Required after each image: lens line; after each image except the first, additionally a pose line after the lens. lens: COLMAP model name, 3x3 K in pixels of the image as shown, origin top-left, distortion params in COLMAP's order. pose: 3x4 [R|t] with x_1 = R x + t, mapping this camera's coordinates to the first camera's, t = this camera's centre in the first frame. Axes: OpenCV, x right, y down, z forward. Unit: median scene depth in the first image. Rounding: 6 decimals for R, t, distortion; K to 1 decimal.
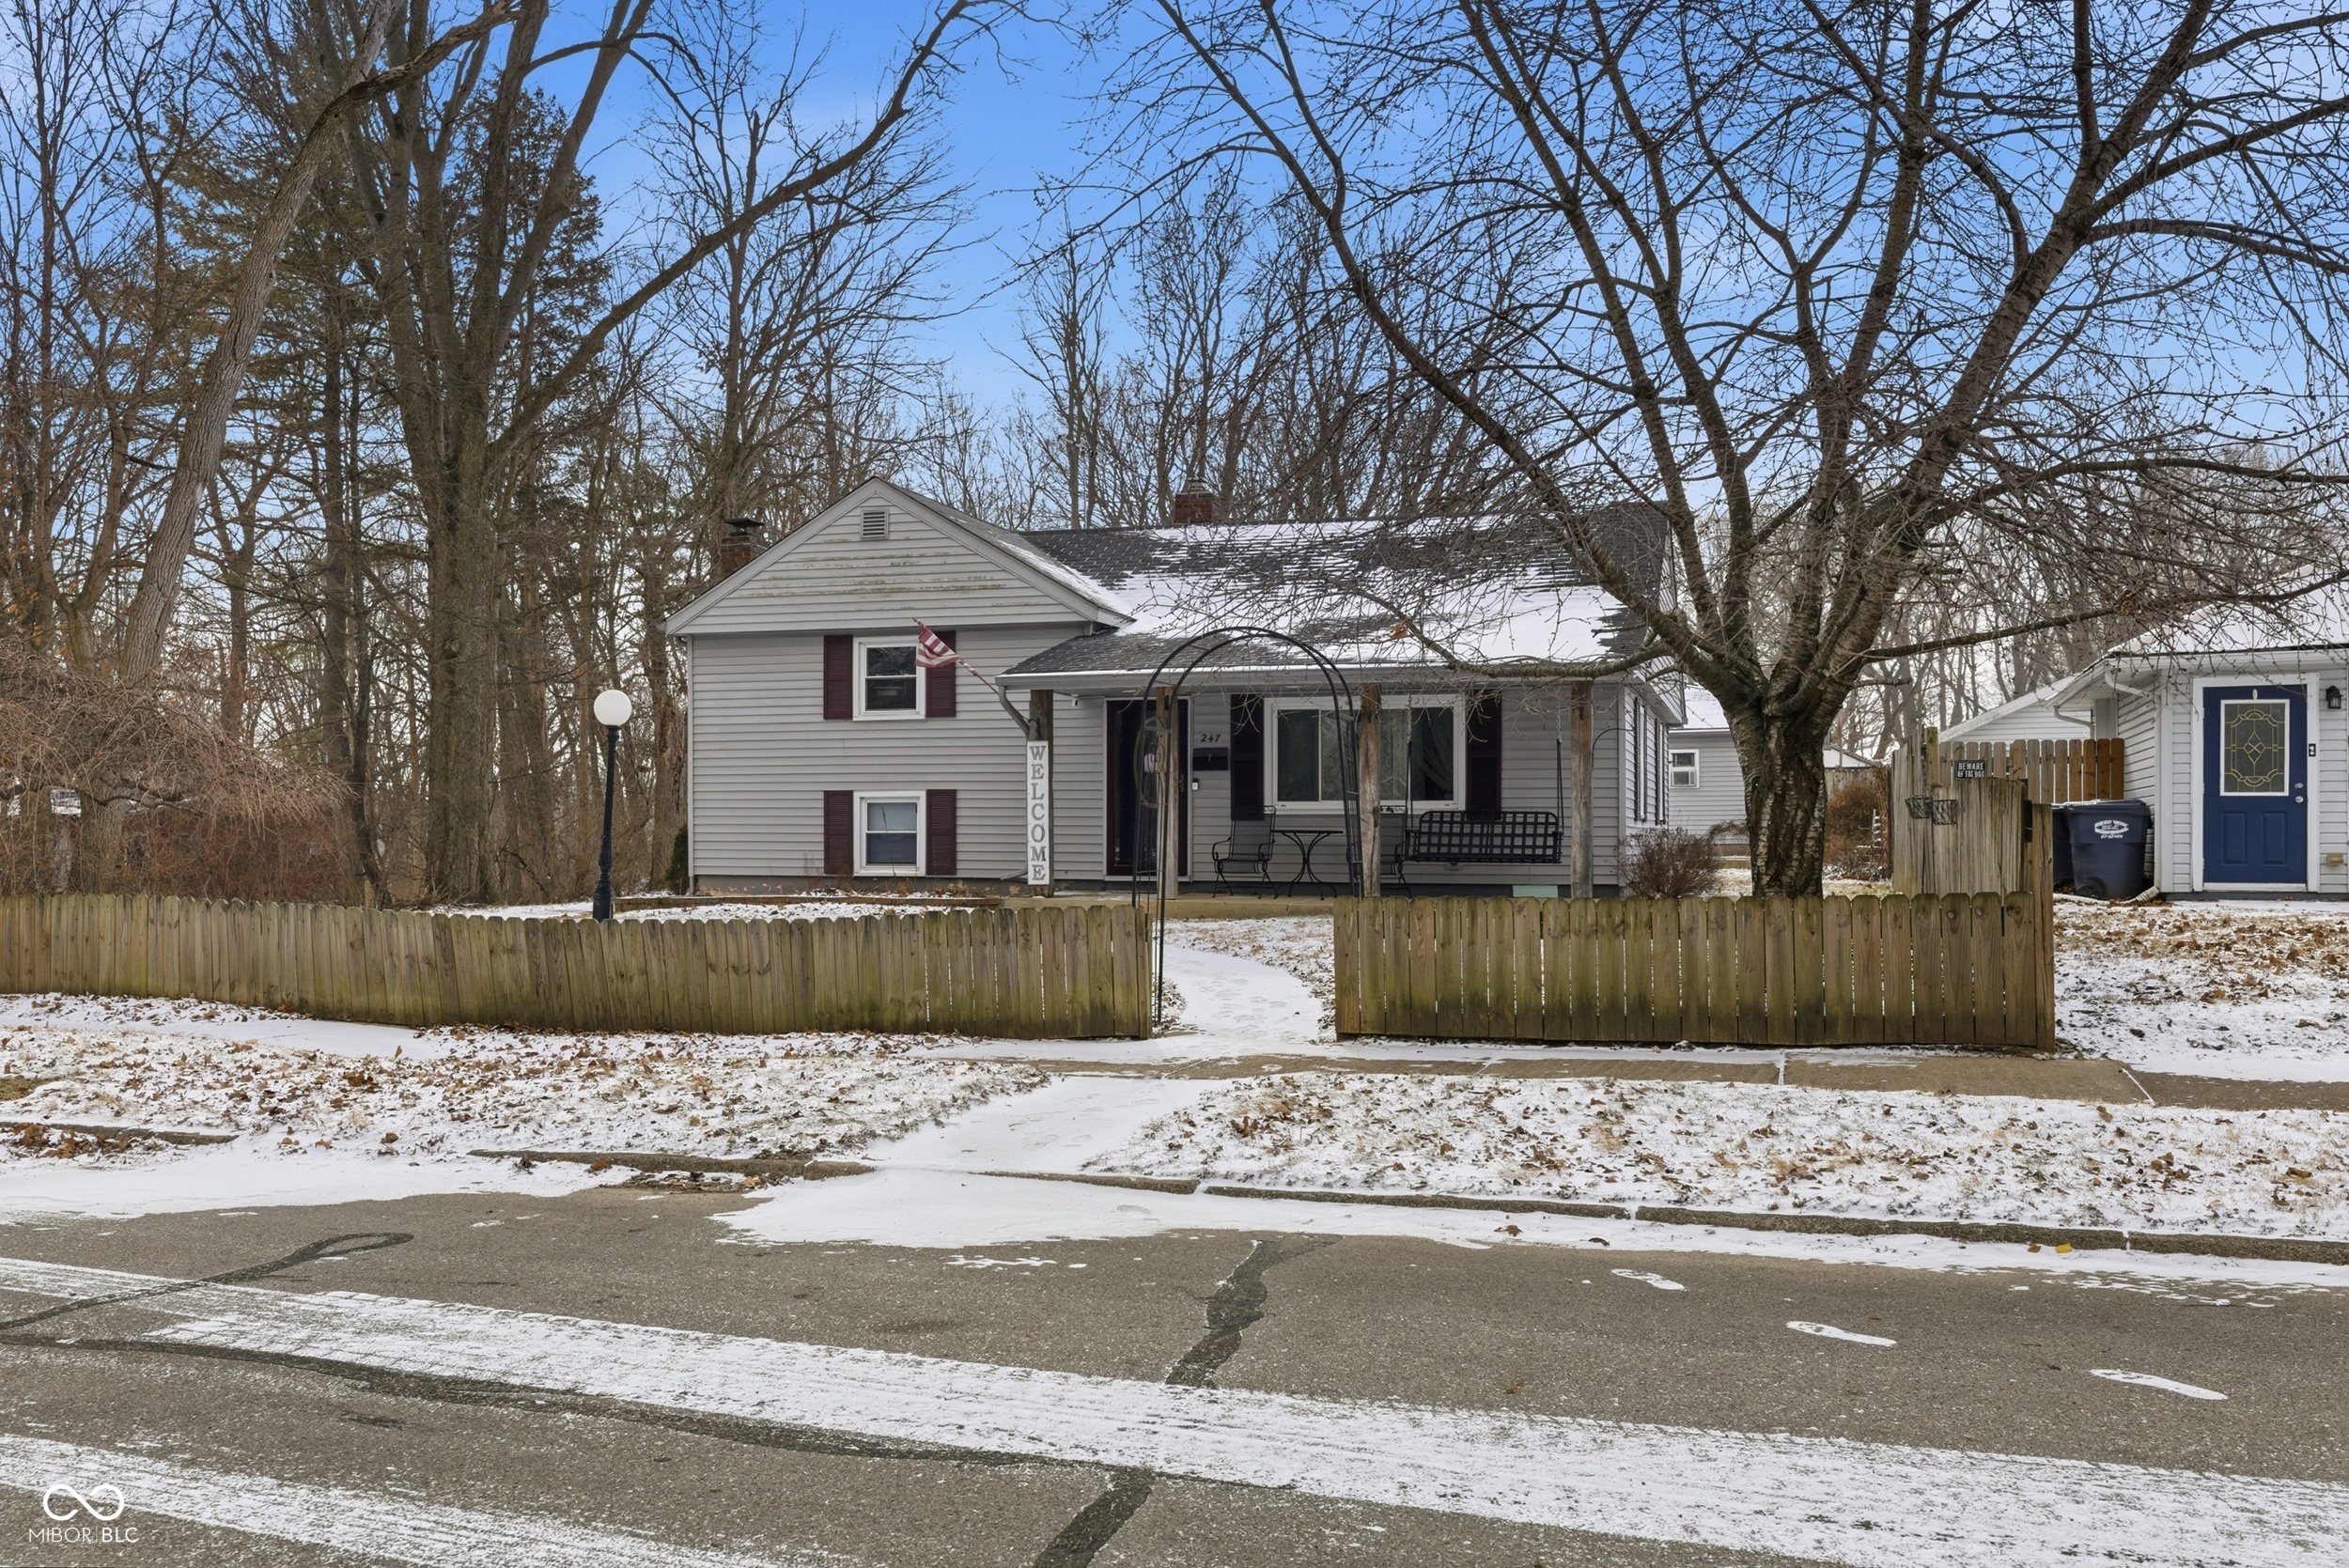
lens RADIAL K [[1962.9, 0, 1174.5], [0, 1962.9, 784.0], [0, 0, 1]] dist [0.004187, 0.000798]
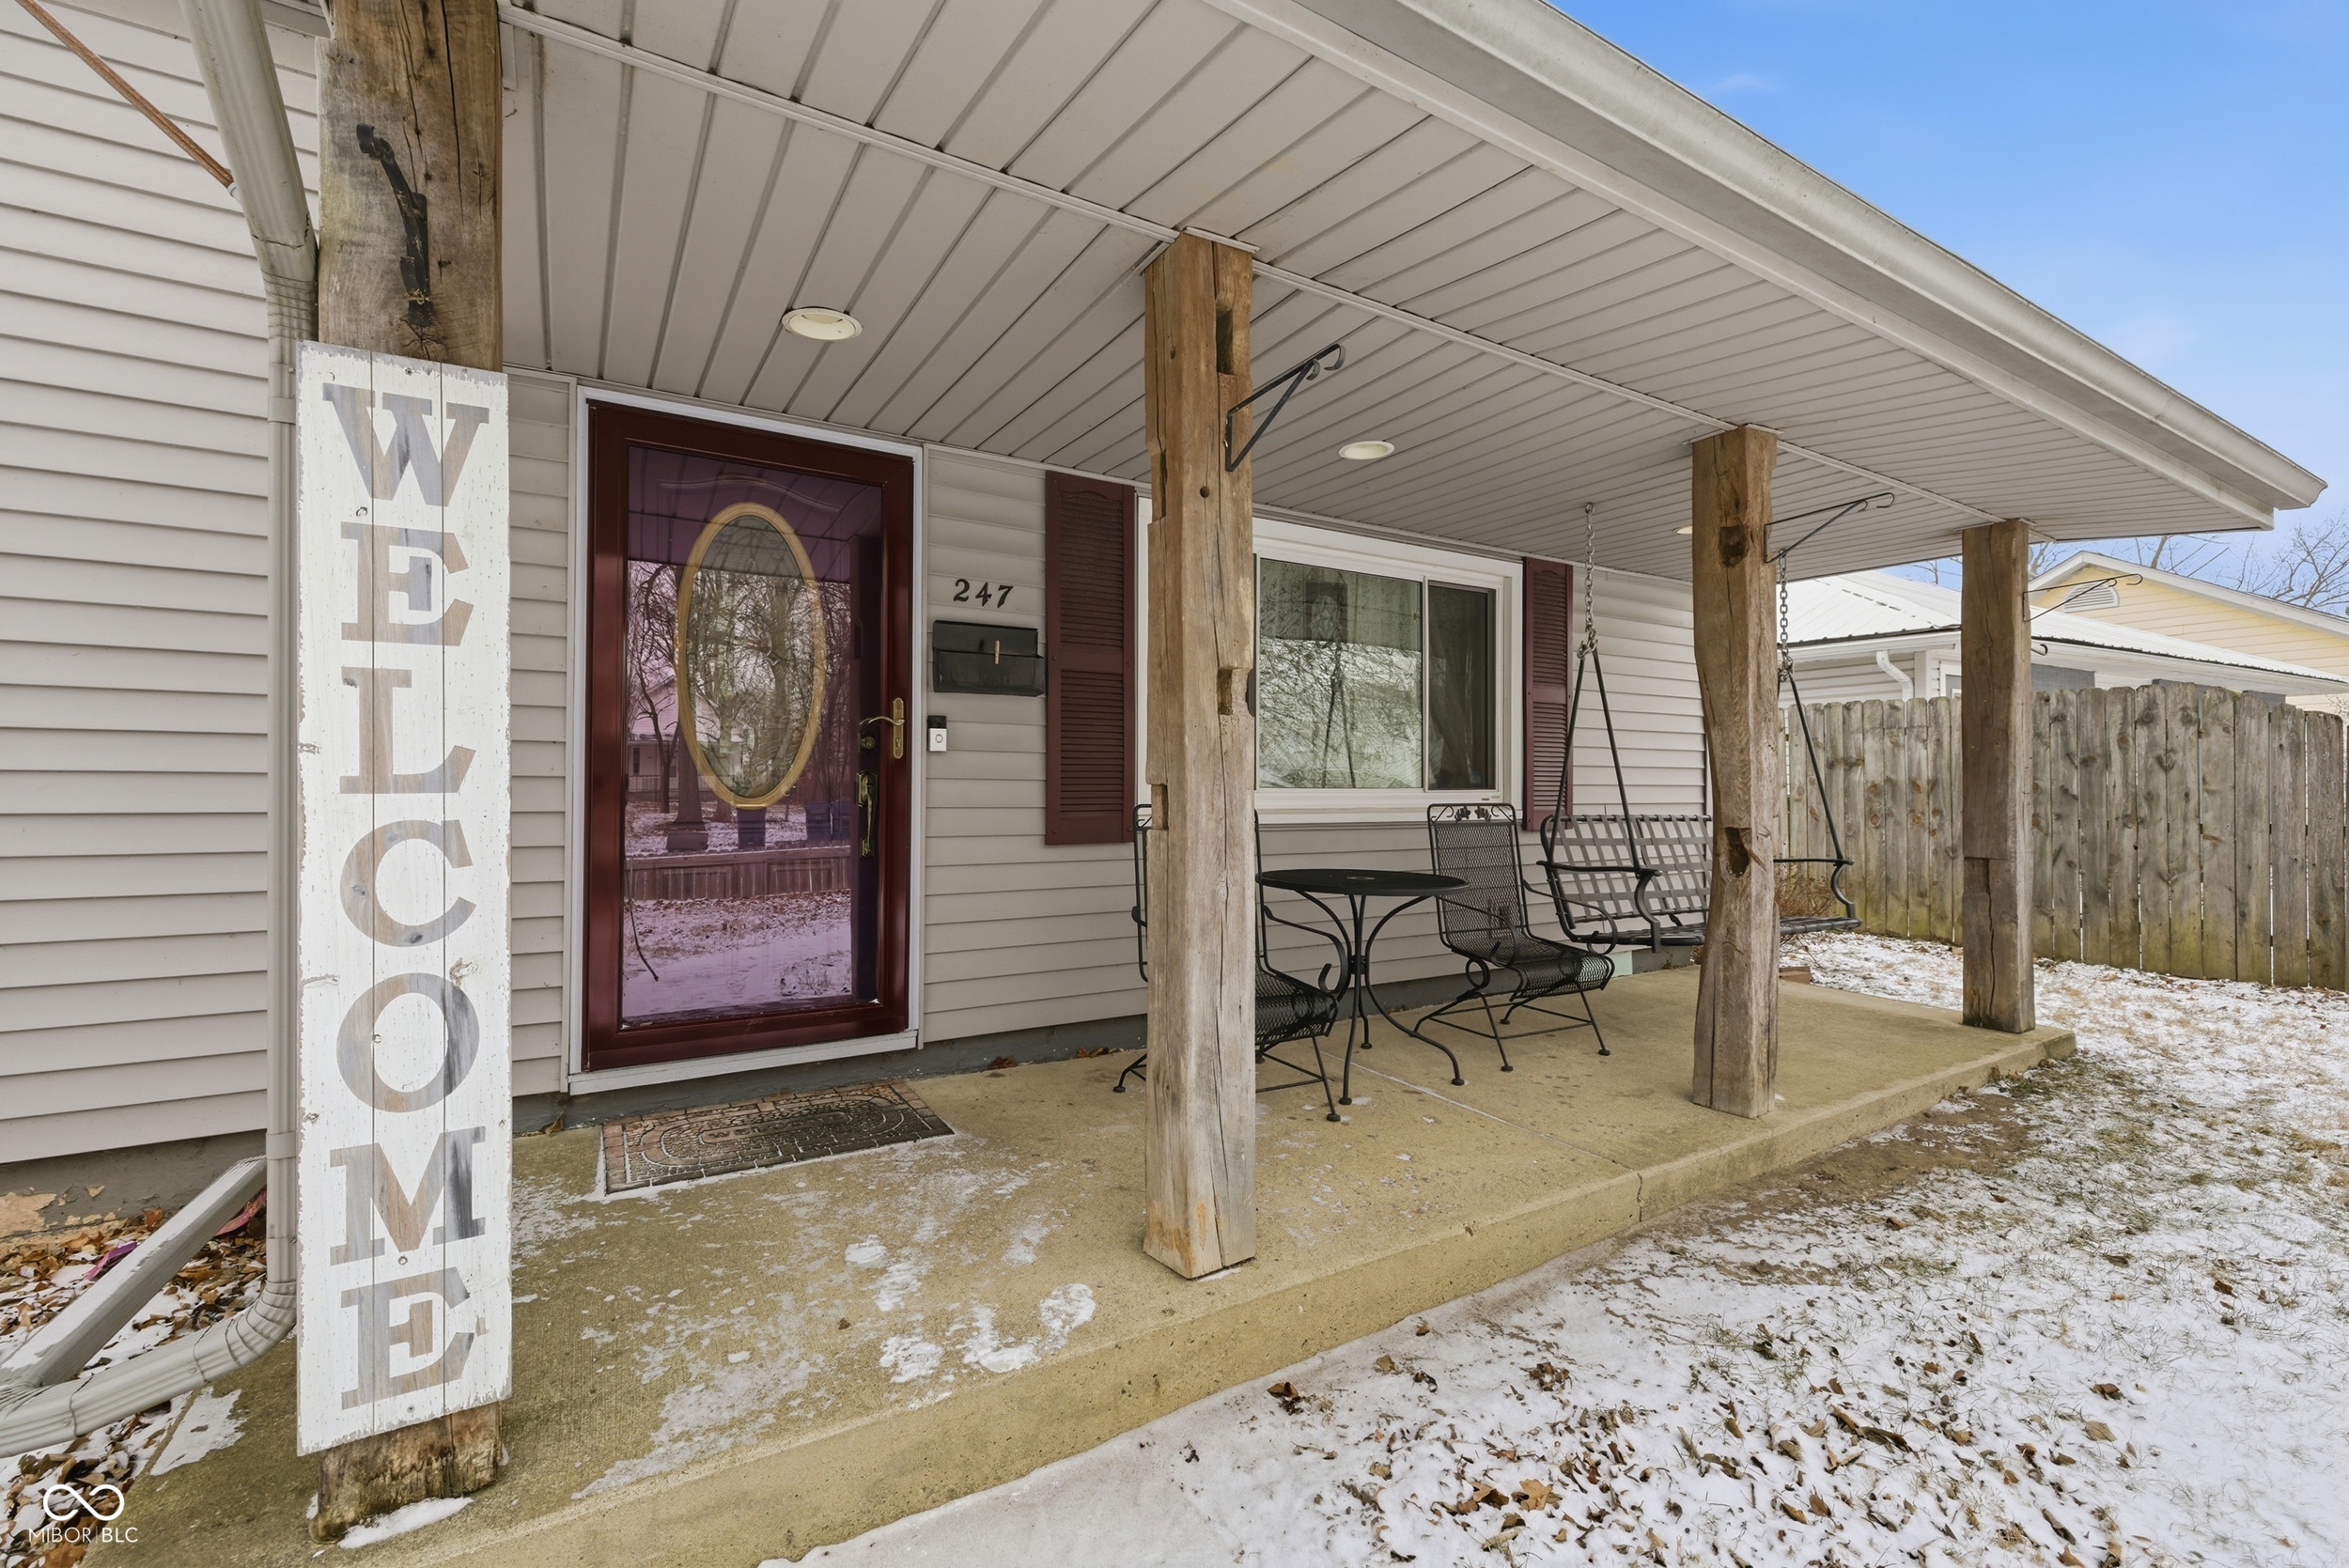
lens RADIAL K [[988.4, 0, 1186.2], [0, 988.4, 769.4], [0, 0, 1]] dist [0.004249, 0.000006]
pose [[0.662329, 0.012036, 0.749116, -0.083001], [-0.017152, 0.999852, -0.000899, 0.005312], [-0.749017, -0.012253, 0.662438, 0.887947]]
